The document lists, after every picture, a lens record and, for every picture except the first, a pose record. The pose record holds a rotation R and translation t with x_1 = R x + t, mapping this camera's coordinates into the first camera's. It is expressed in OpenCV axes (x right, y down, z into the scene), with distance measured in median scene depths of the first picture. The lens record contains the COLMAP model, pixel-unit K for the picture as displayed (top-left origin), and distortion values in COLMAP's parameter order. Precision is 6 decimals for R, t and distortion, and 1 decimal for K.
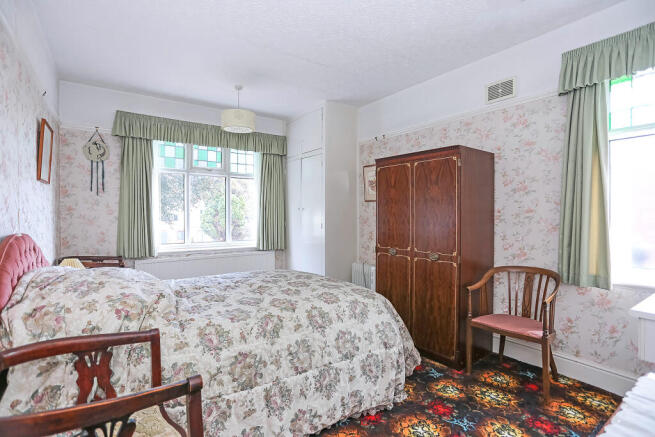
lens RADIAL K [[333.5, 0, 323.5], [0, 333.5, 218.5], [0, 0, 1]] dist [-0.023325, 0.010885]
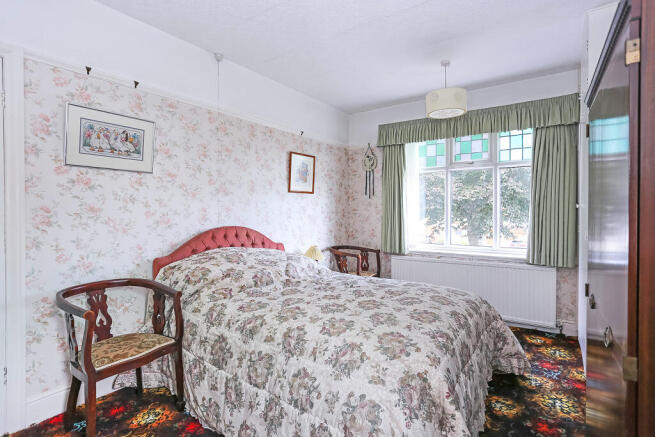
lens RADIAL K [[333.5, 0, 325.7], [0, 333.5, 216.7], [0, 0, 1]] dist [-0.023325, 0.010885]
pose [[0.302711, 0.014725, -0.952969, 0.466057], [-0.011309, 0.999866, 0.011857, -0.014840], [0.953015, 0.007188, 0.302837, 0.476175]]
